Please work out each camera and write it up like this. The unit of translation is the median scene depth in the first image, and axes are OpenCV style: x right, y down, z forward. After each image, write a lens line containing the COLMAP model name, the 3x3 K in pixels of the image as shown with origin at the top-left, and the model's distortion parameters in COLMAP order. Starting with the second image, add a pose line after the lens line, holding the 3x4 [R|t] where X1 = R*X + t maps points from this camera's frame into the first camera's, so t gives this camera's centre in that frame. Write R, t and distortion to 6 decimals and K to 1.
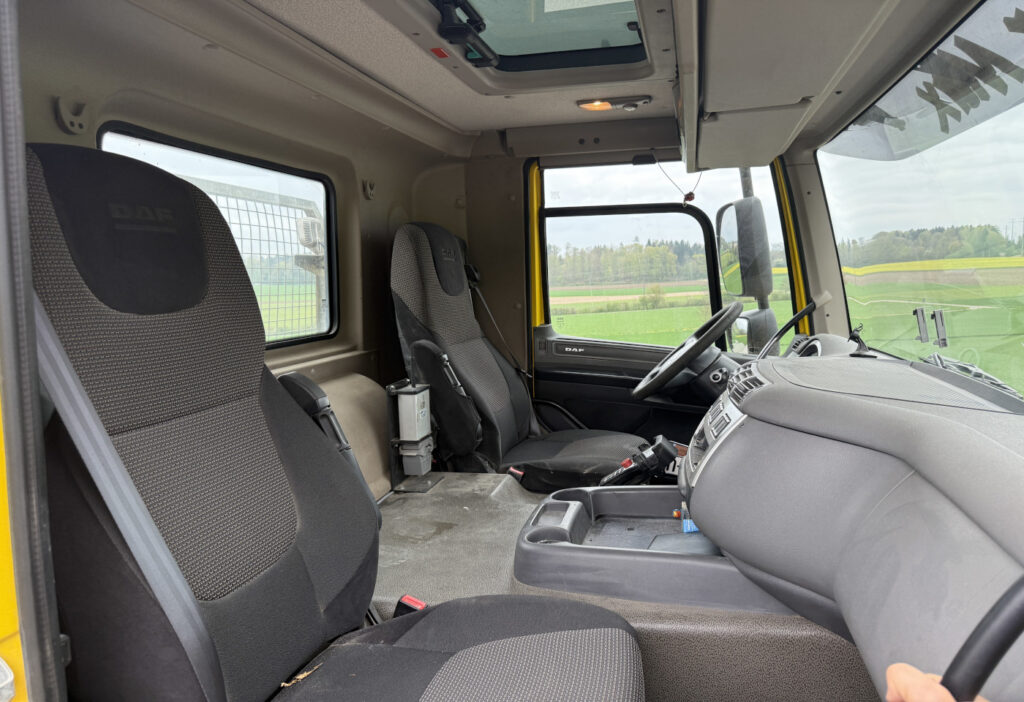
lens RADIAL K [[708.7, 0, 512.0], [0, 708.7, 351.0], [0, 0, 1]] dist [0.080490, -0.158029]
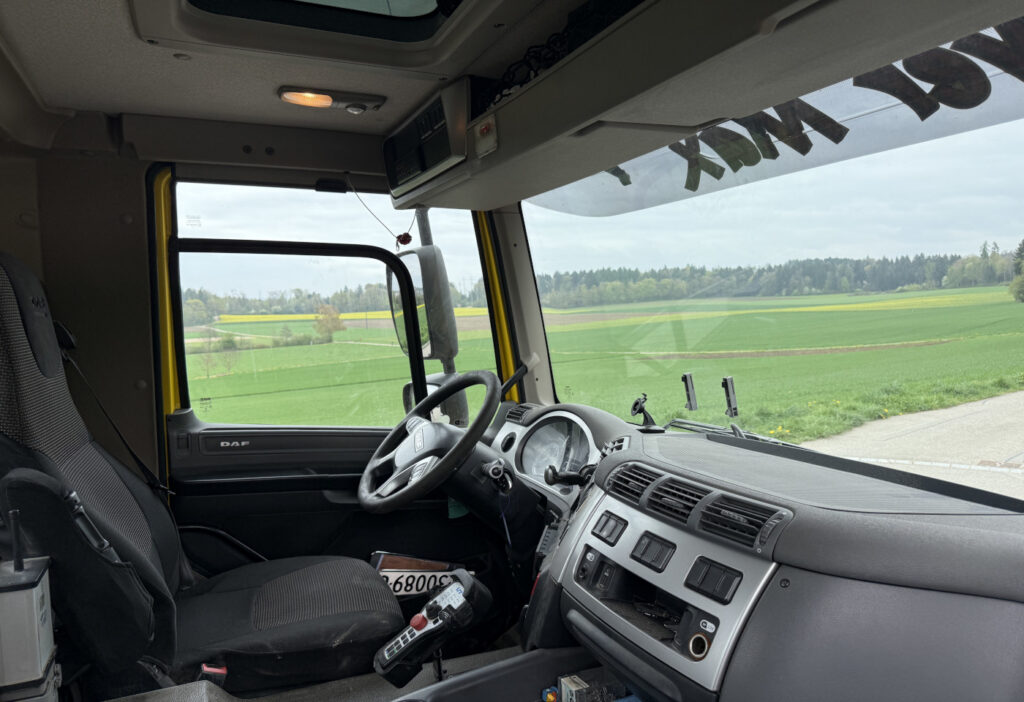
lens RADIAL K [[692.7, 0, 478.4], [0, 692.7, 347.2], [0, 0, 1]] dist [0.008821, -0.053064]
pose [[0.786785, -0.022554, 0.616816, -0.150811], [0.064655, 0.996846, -0.046022, -0.053218], [-0.613832, 0.076090, 0.785761, 0.341804]]
